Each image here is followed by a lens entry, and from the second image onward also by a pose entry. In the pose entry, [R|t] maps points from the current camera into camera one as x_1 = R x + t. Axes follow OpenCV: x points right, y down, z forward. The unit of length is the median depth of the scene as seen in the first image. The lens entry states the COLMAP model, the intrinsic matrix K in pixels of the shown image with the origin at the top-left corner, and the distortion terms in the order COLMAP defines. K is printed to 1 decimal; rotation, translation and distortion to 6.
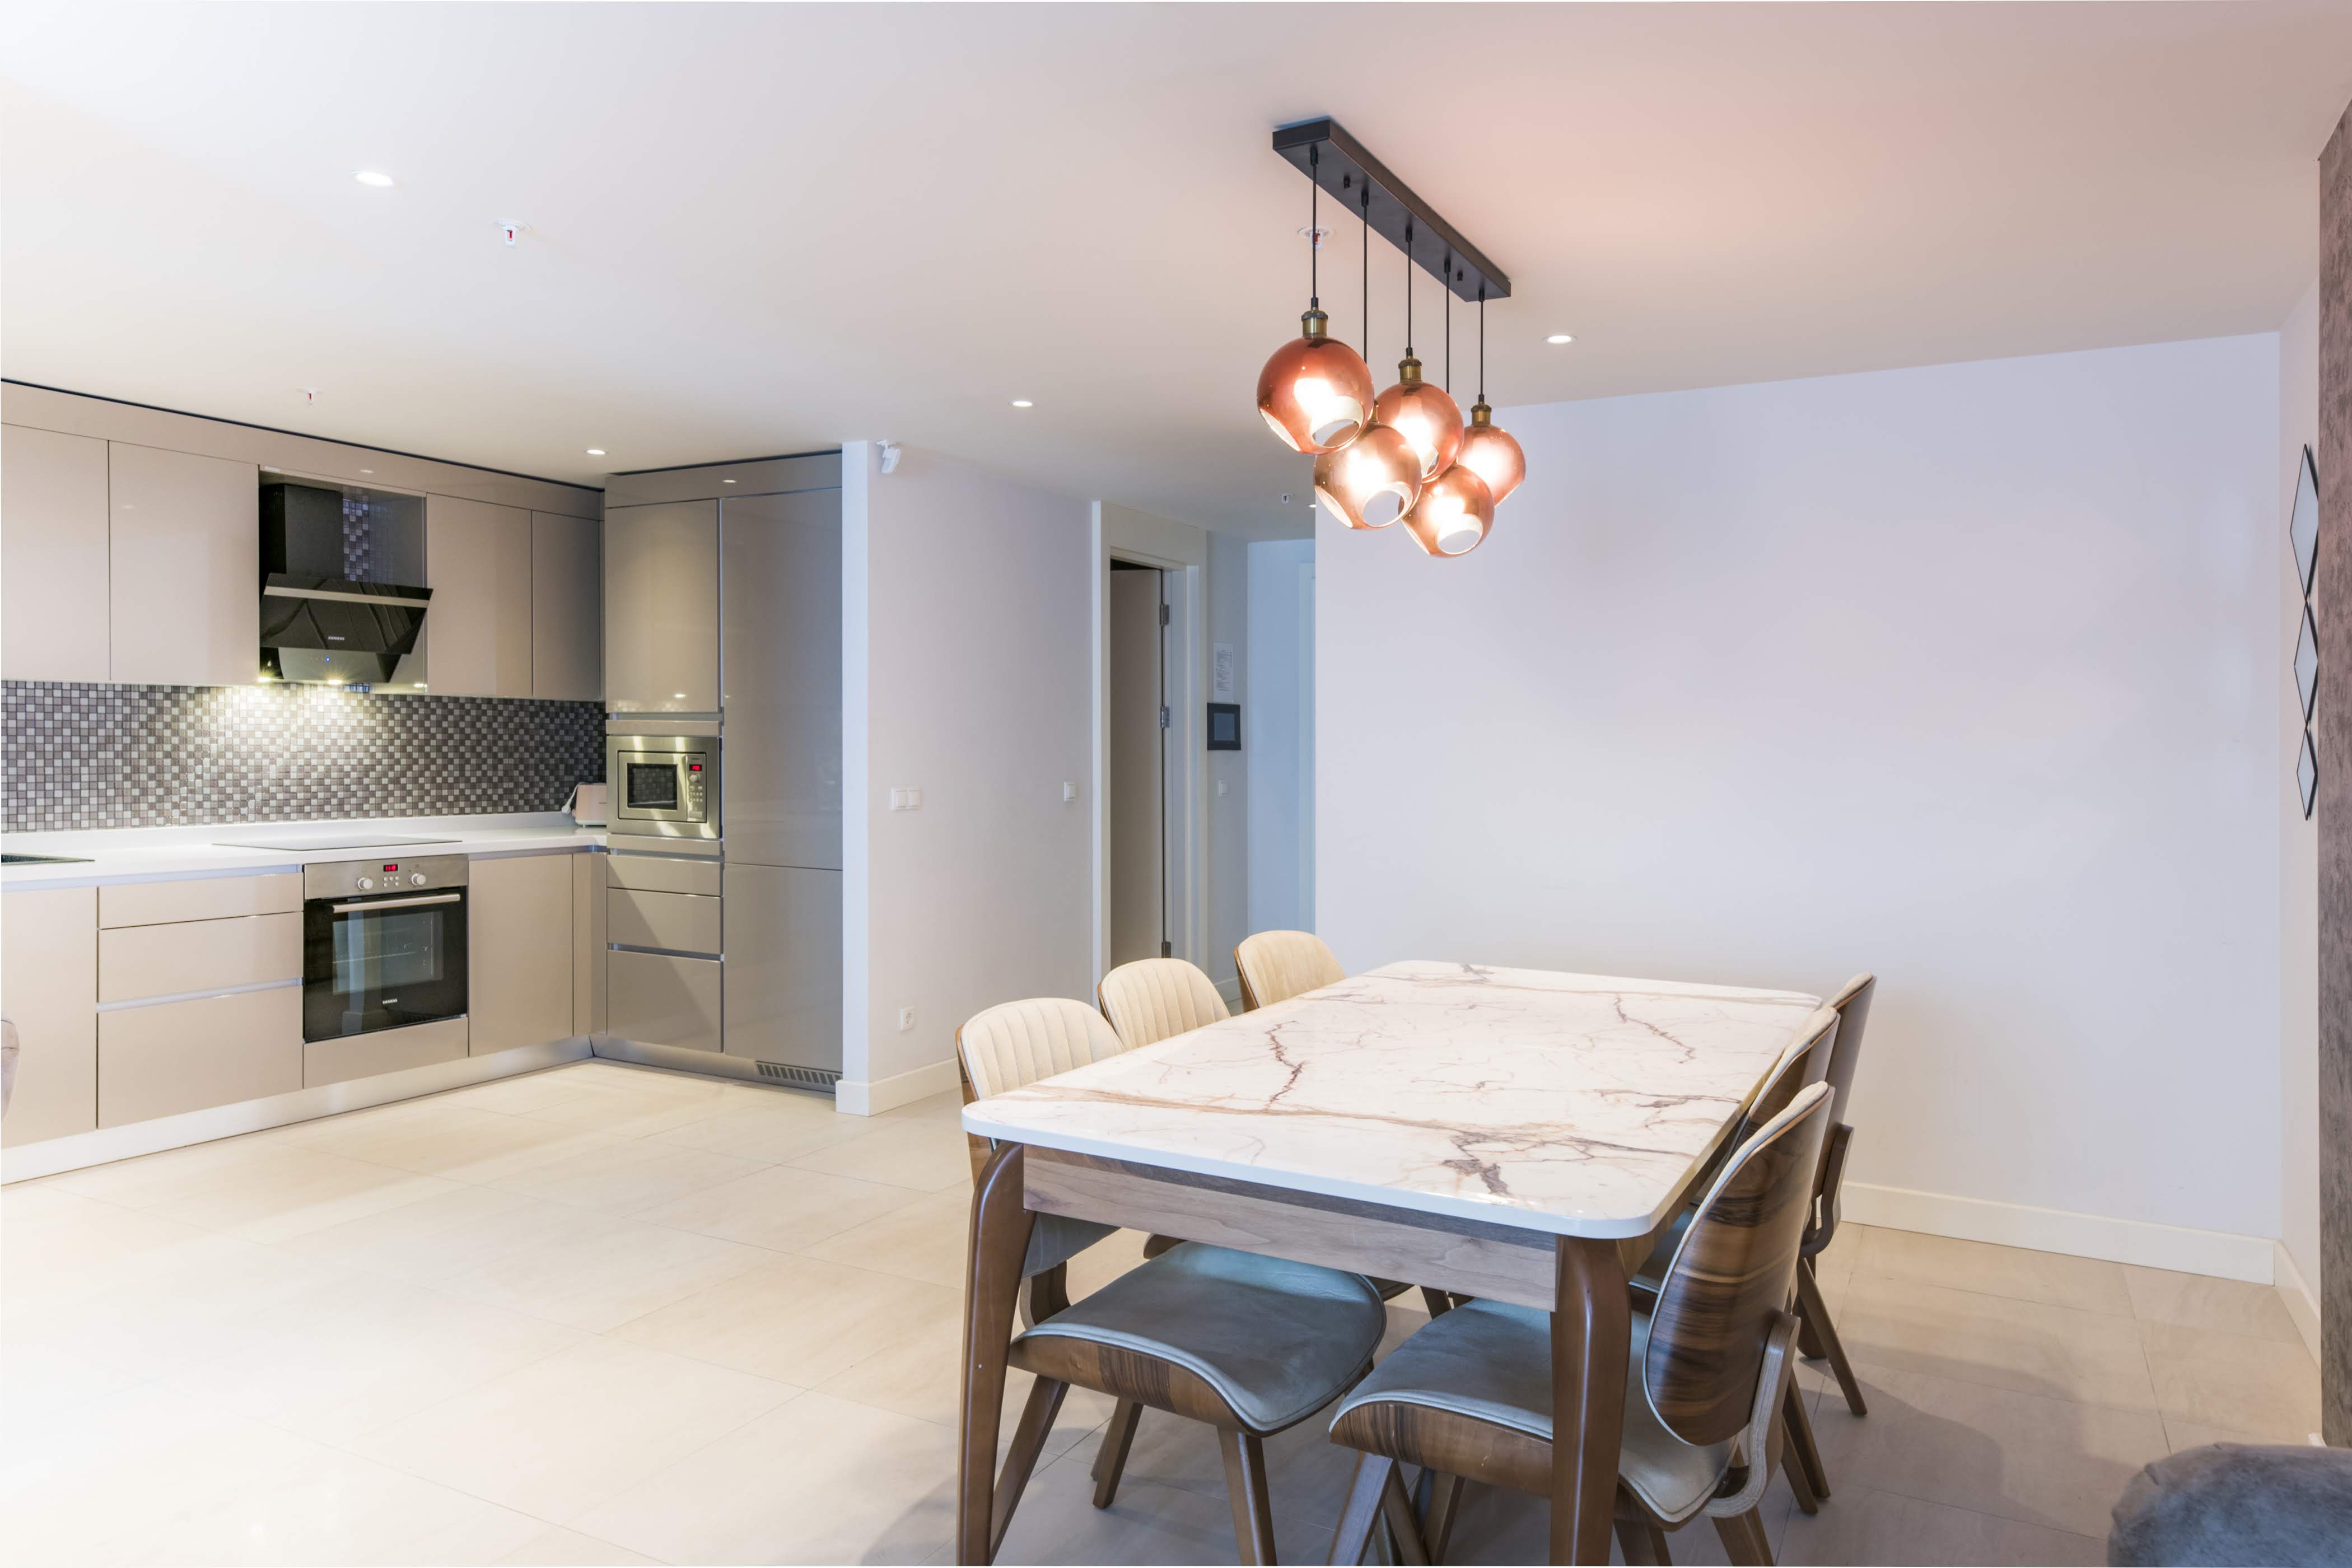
lens RADIAL K [[1555.0, 0, 1098.2], [0, 1555.0, 701.5], [0, 0, 1]] dist [0.006179, 0.003633]
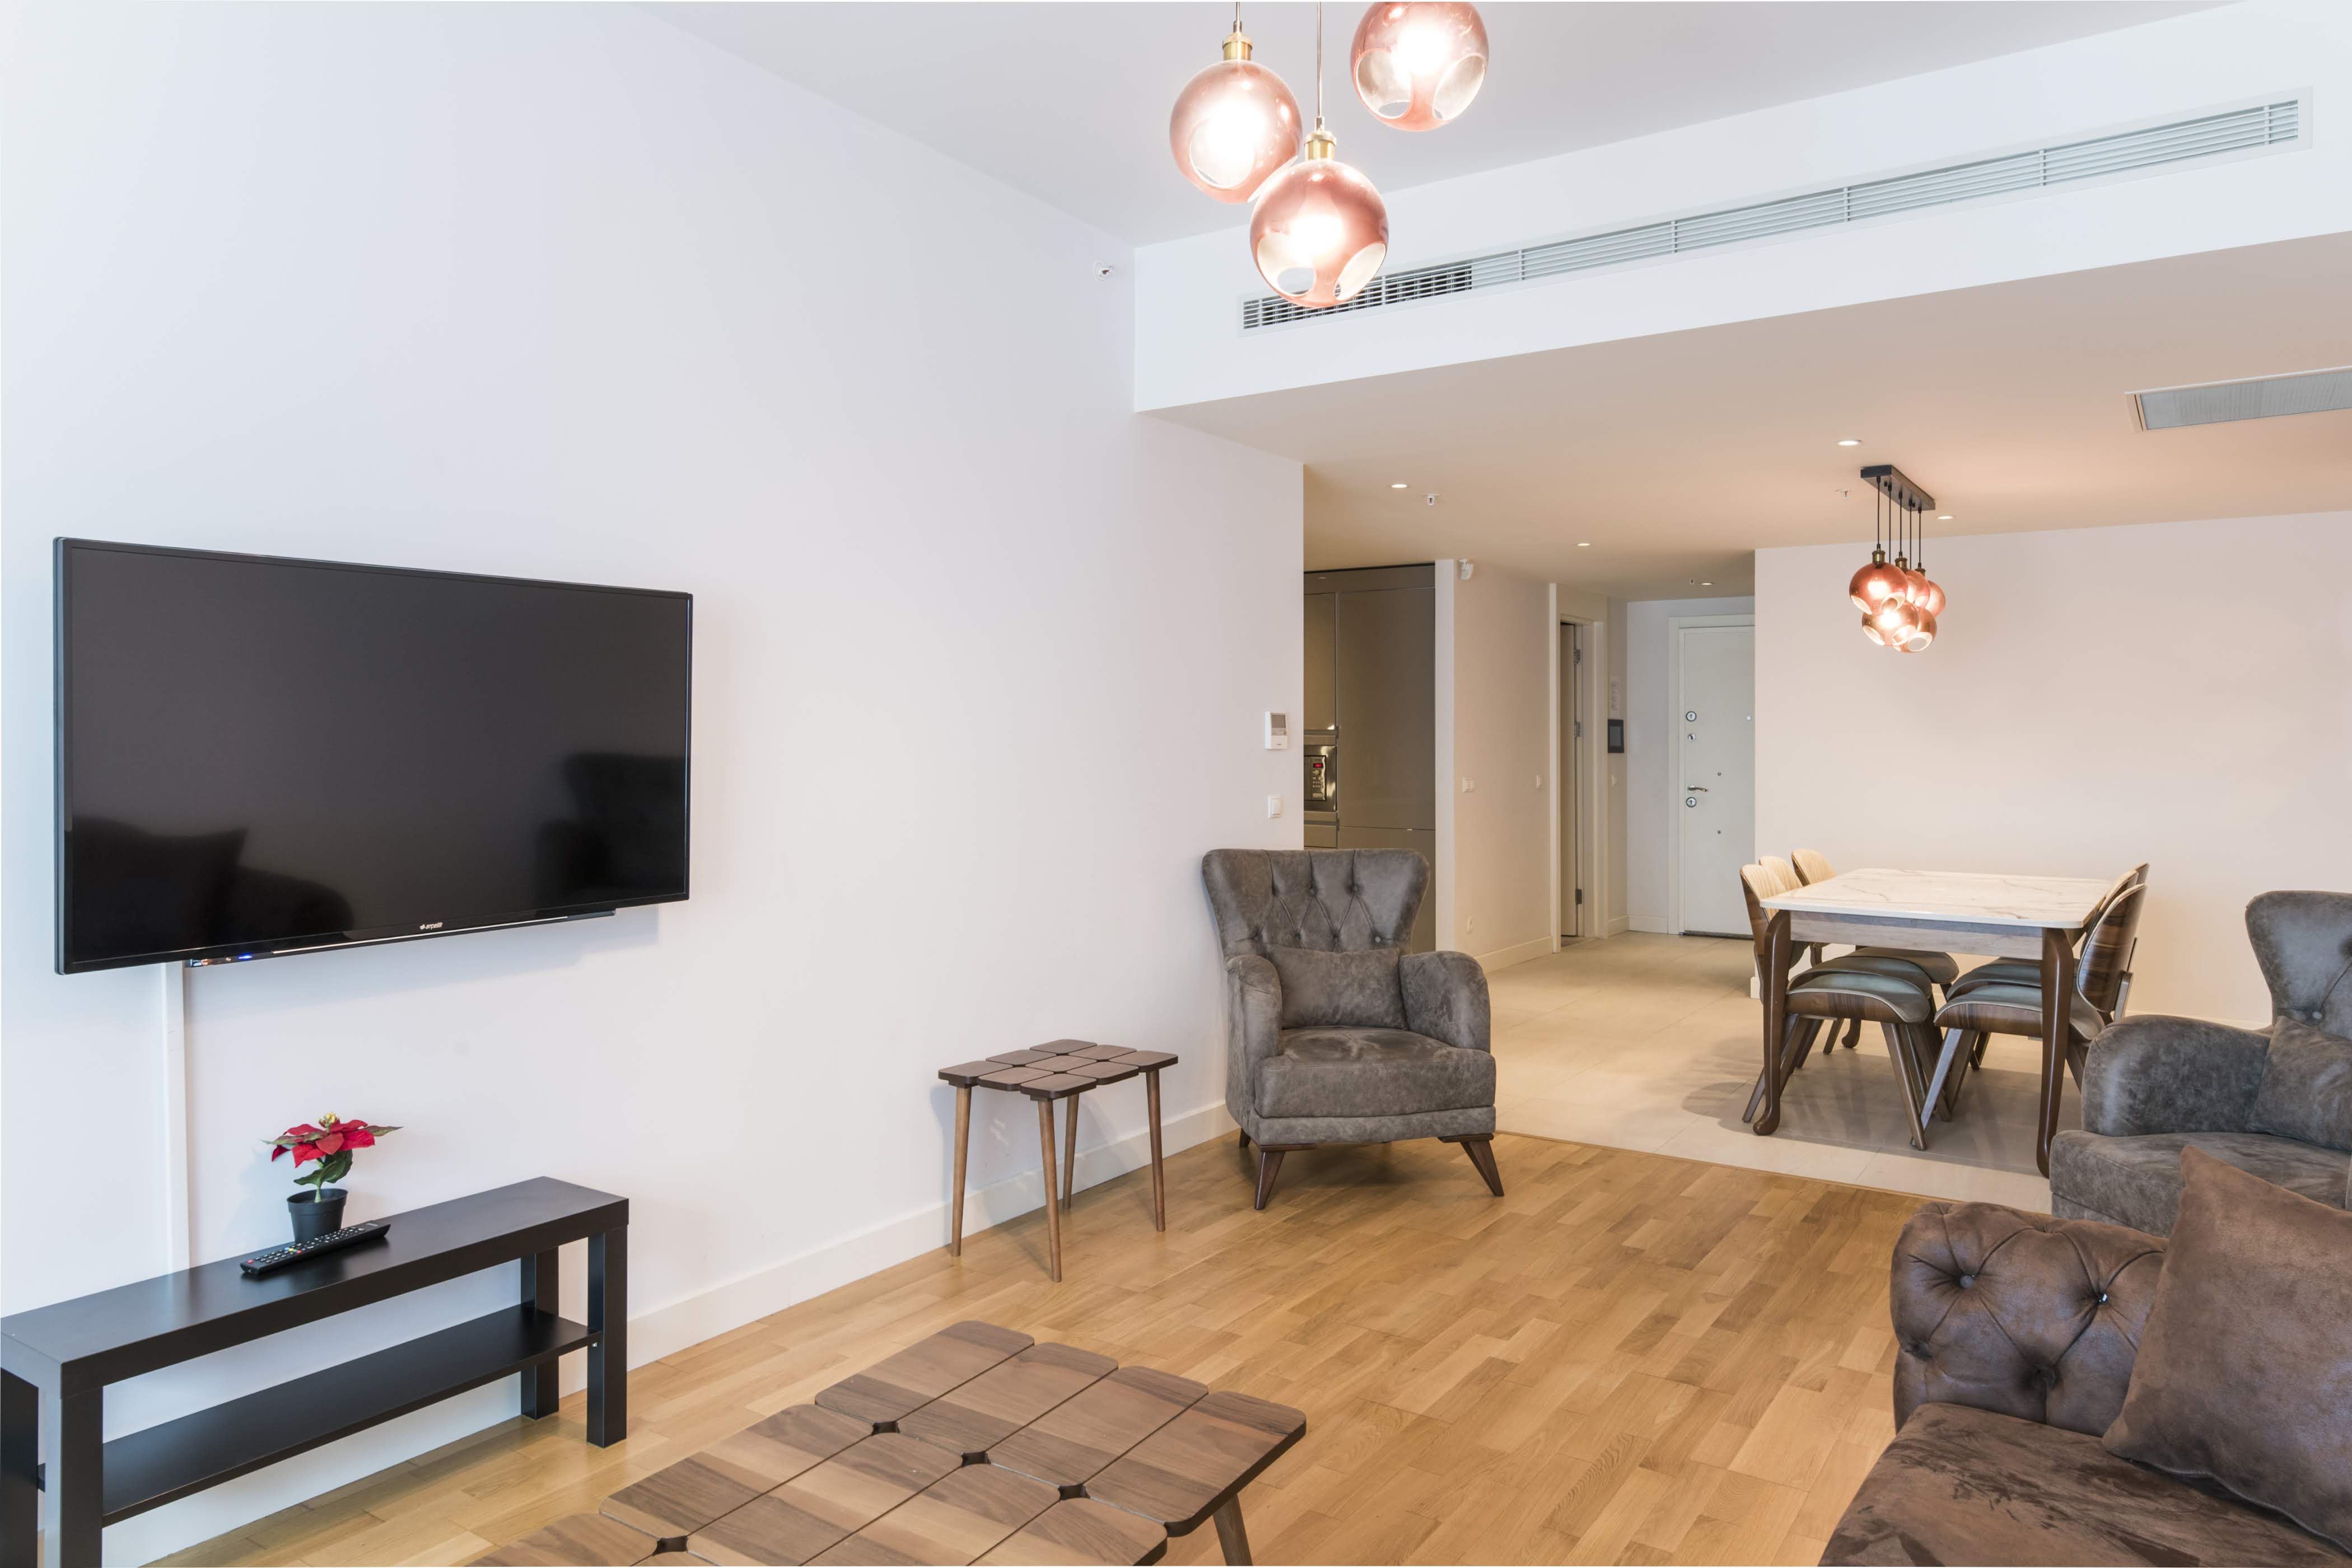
lens RADIAL K [[1555.0, 0, 1092.4], [0, 1555.0, 728.3], [0, 0, 1]] dist [0.006179, 0.003633]
pose [[0.995490, -0.005644, -0.094697, -0.359514], [0.007081, 0.999865, 0.014854, -0.020782], [0.094600, -0.015457, 0.995395, -0.610177]]
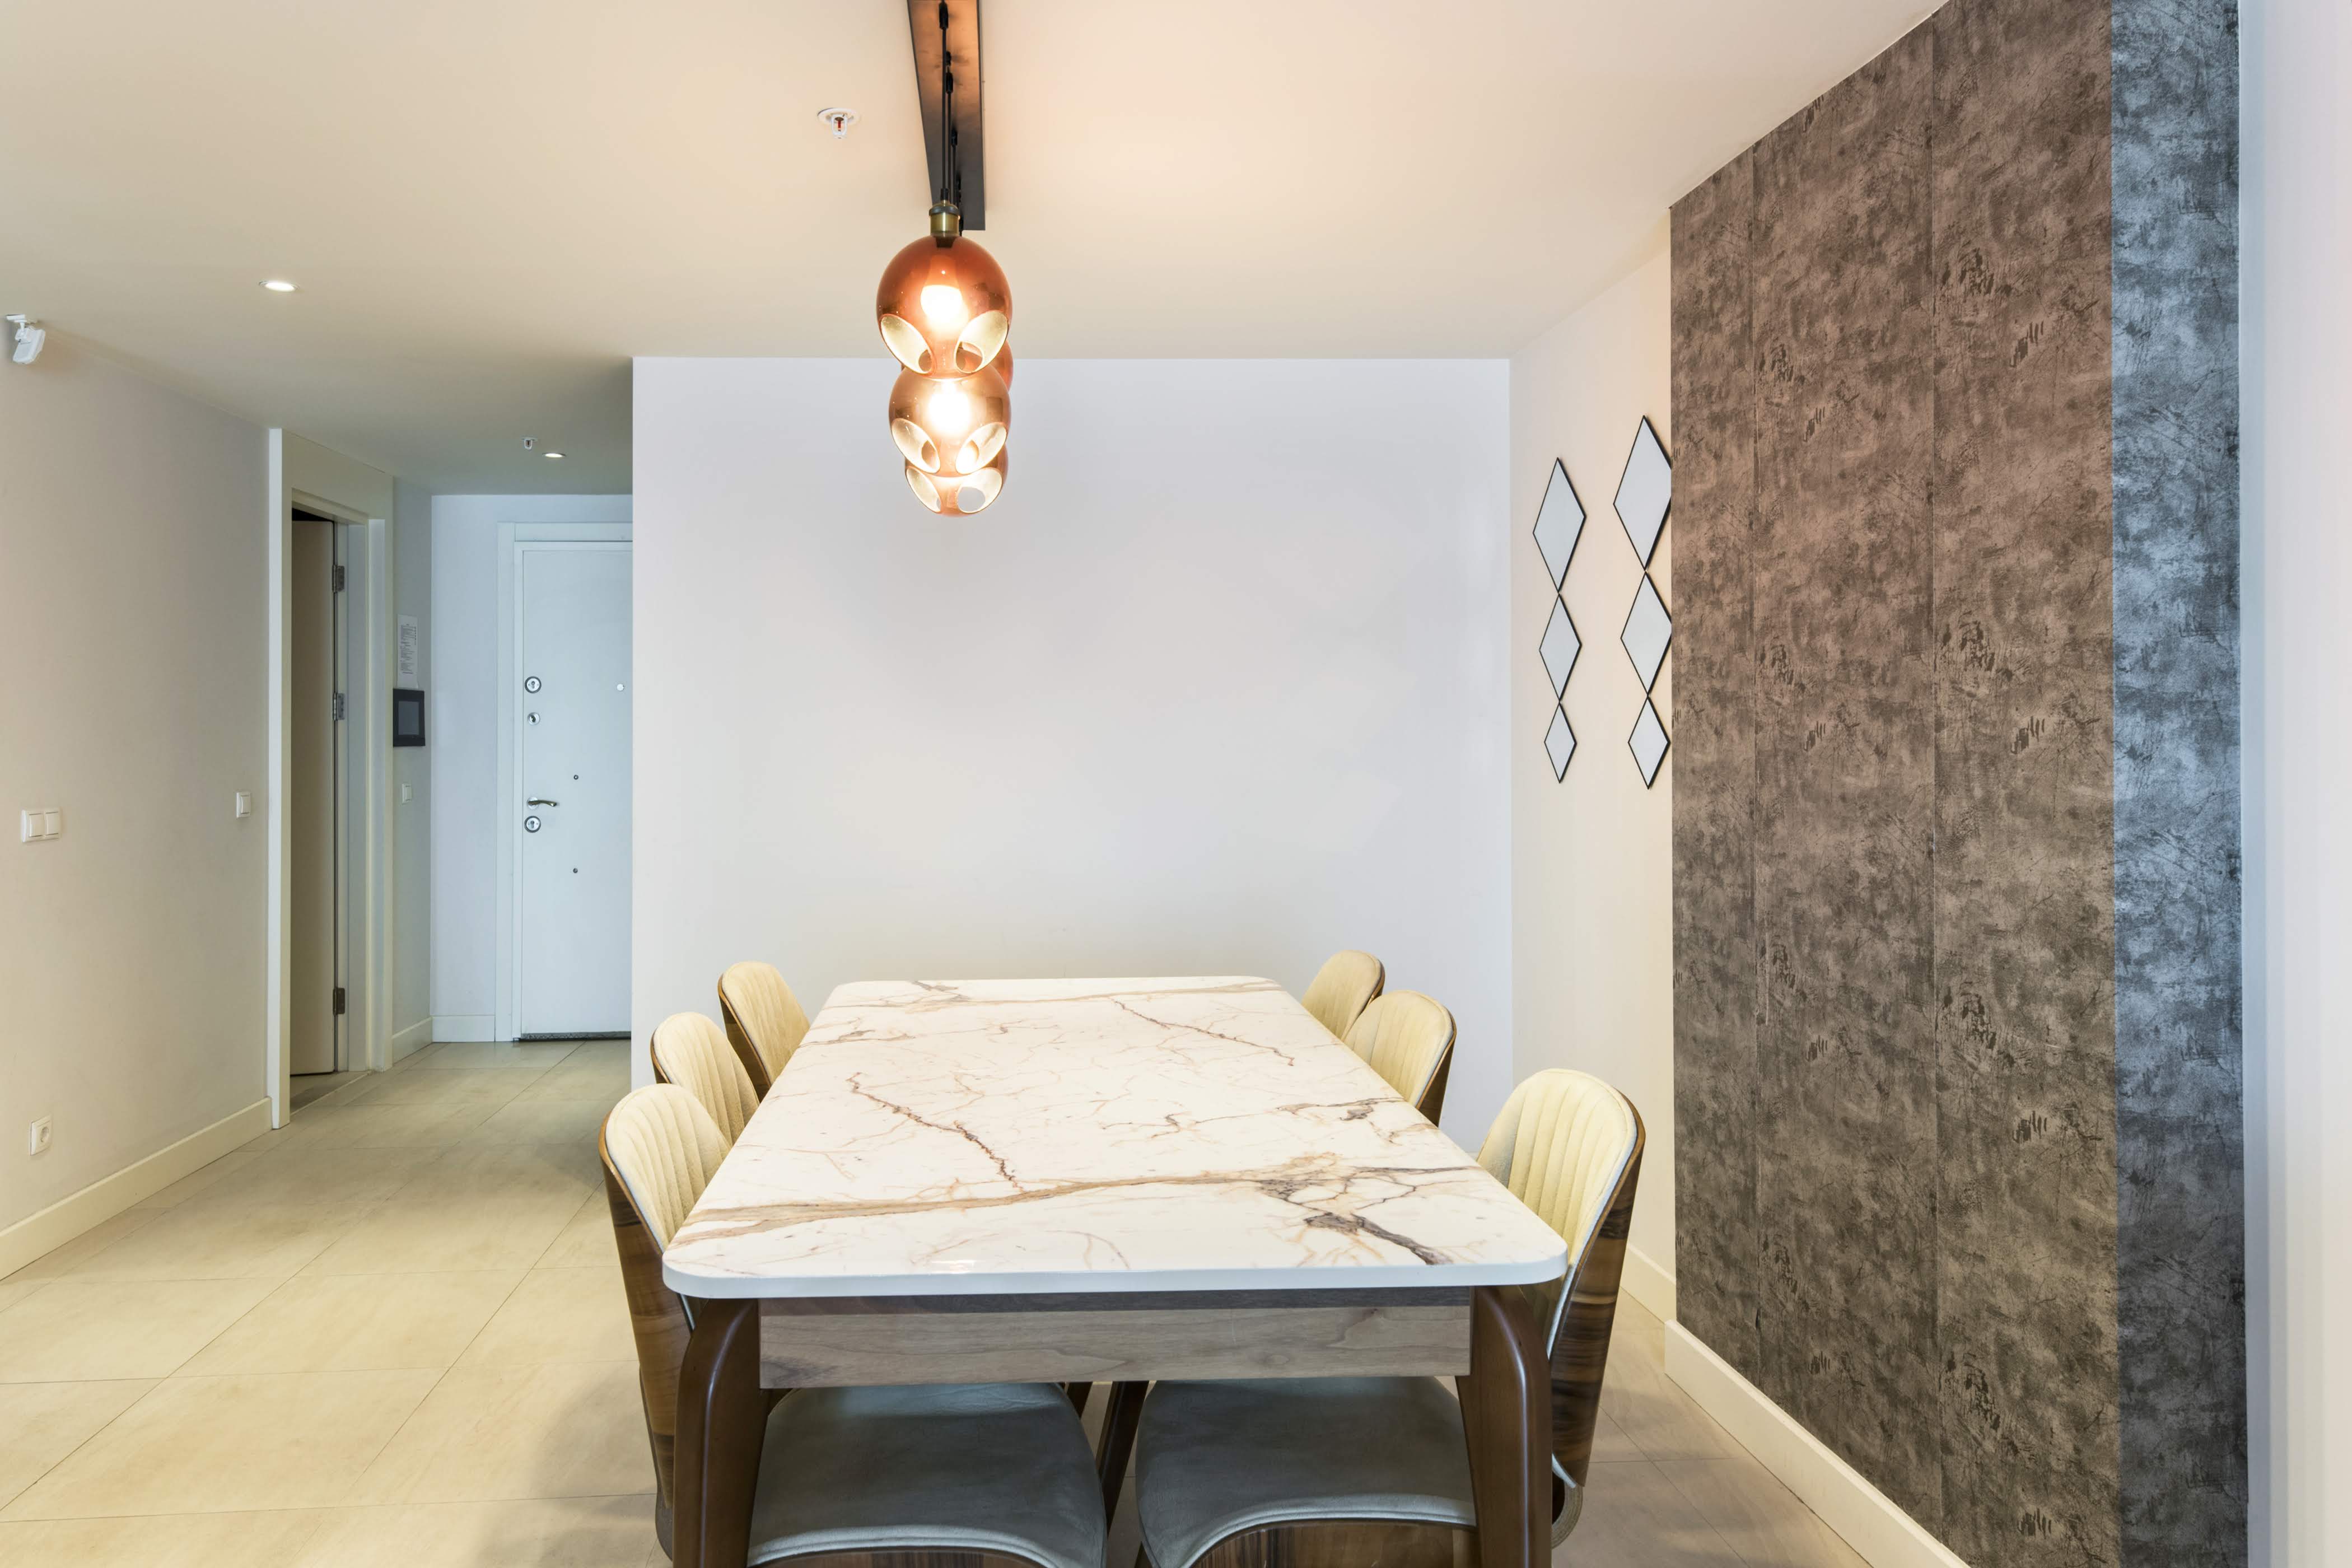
lens RADIAL K [[1657.5, 0, 1055.3], [0, 1657.5, 674.4], [0, 0, 1]] dist [0.011435, 0.004169]
pose [[0.848299, -0.000757, 0.529518, -0.132581], [0.005097, 0.999964, -0.006736, 0.001521], [-0.529494, 0.008413, 0.848272, 0.110022]]
